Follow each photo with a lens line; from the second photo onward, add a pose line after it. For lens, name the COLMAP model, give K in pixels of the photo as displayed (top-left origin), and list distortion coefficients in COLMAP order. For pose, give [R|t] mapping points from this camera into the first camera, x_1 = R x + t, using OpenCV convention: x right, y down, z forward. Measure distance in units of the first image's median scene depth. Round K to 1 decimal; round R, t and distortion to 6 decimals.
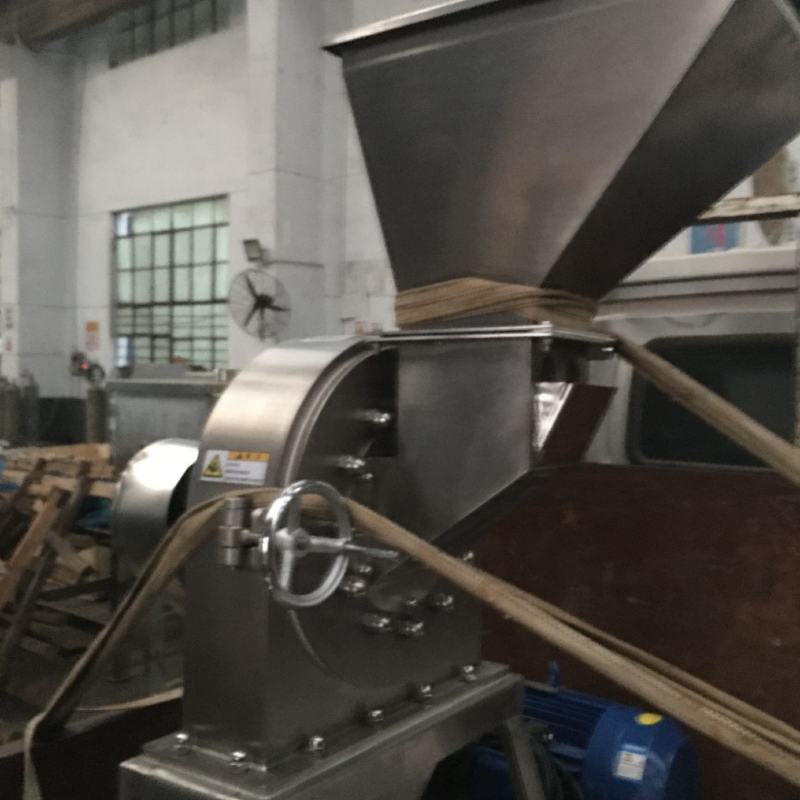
lens RADIAL K [[966.6, 0, 399.0], [0, 966.6, 379.0], [0, 0, 1]] dist [0.052139, -0.005319]
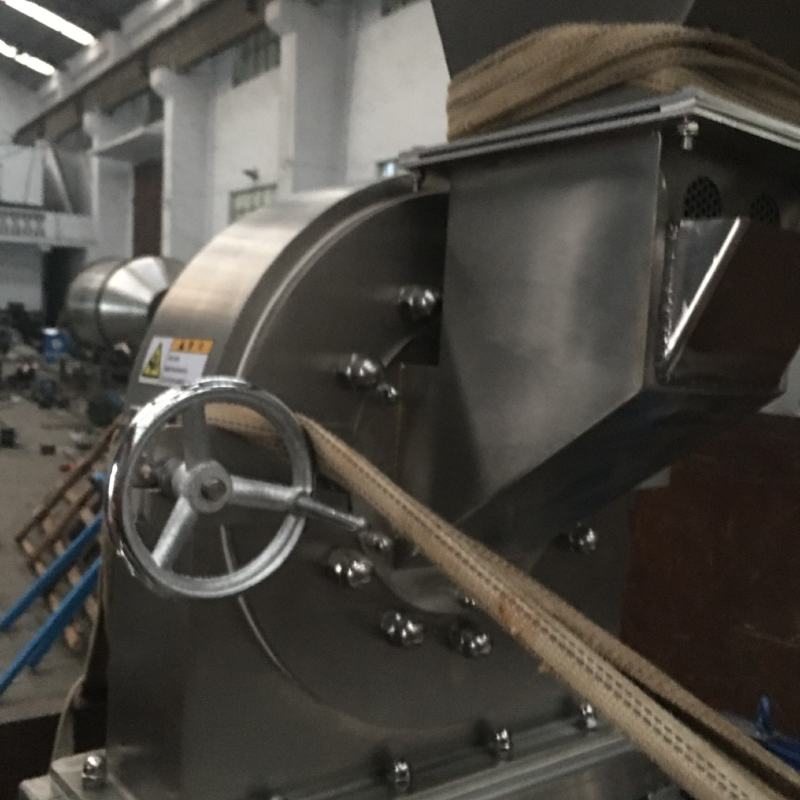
lens RADIAL K [[927.9, 0, 400.0], [0, 927.9, 400.0], [0, 0, 1]] dist [0.051903, -0.038906]
pose [[0.955100, 0.057516, -0.290646, 0.148425], [-0.040105, 0.997045, 0.065515, 0.069520], [0.293555, -0.050917, 0.954585, 0.459411]]
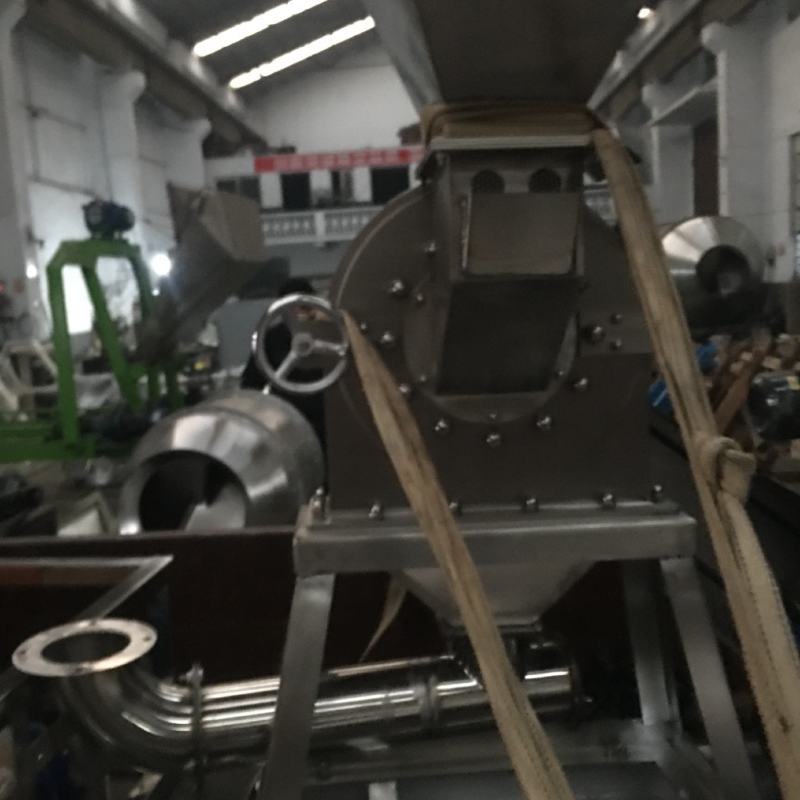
lens RADIAL K [[927.9, 0, 400.0], [0, 927.9, 400.0], [0, 0, 1]] dist [0.051903, -0.038906]
pose [[0.615171, 0.047051, -0.786988, 0.866656], [0.051153, 0.993732, 0.099396, 0.113838], [0.786732, -0.101402, 0.608909, 0.302284]]
